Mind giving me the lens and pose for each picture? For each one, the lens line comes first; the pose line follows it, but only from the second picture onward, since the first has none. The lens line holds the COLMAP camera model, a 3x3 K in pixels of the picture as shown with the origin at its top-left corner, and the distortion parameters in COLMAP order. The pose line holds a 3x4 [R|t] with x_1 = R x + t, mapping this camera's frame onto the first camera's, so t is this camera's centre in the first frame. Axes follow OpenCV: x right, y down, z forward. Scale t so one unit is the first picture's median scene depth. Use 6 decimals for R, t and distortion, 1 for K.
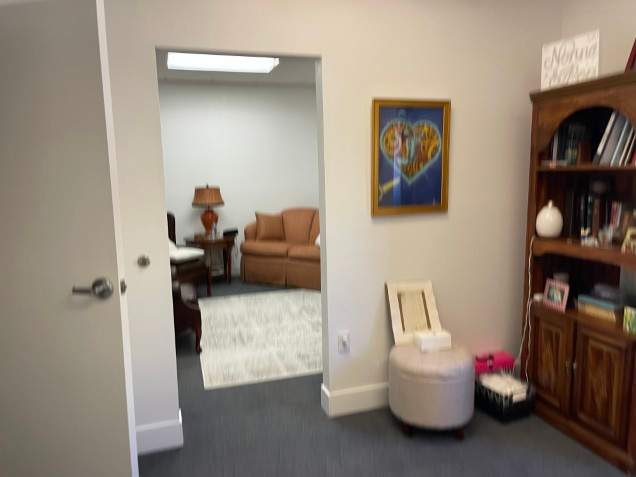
lens RADIAL K [[481.5, 0, 327.6], [0, 481.5, 227.8], [0, 0, 1]] dist [0.075050, -0.100724]
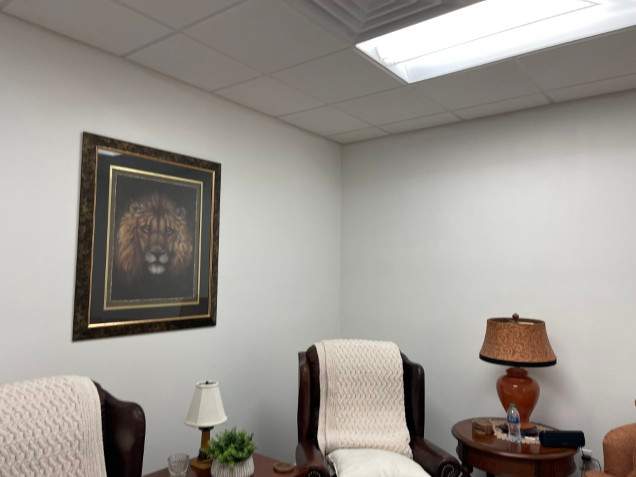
lens RADIAL K [[481.8, 0, 318.5], [0, 481.8, 228.5], [0, 0, 1]] dist [0.064528, -0.092611]
pose [[0.544175, -0.039992, -0.838018, 0.035745], [-0.134591, 0.981765, -0.134250, -0.080719], [0.828105, 0.185845, 0.528869, 0.586104]]
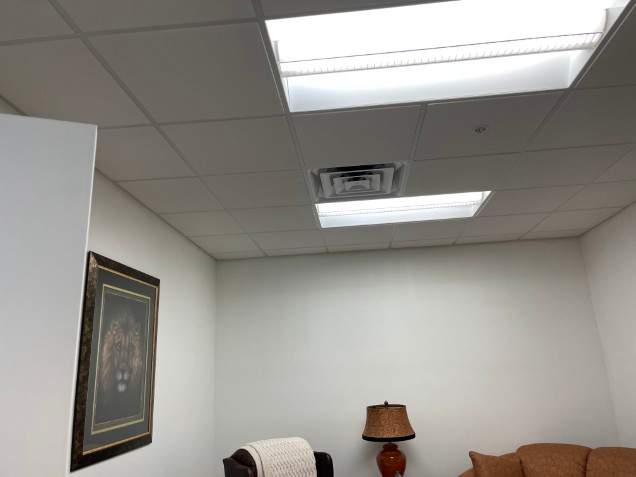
lens RADIAL K [[481.8, 0, 318.5], [0, 481.8, 228.5], [0, 0, 1]] dist [0.064528, -0.092611]
pose [[0.915136, -0.129674, -0.381720, -0.061974], [-0.026574, 0.925394, -0.378073, -0.055744], [0.402268, 0.356132, 0.843416, 0.361446]]
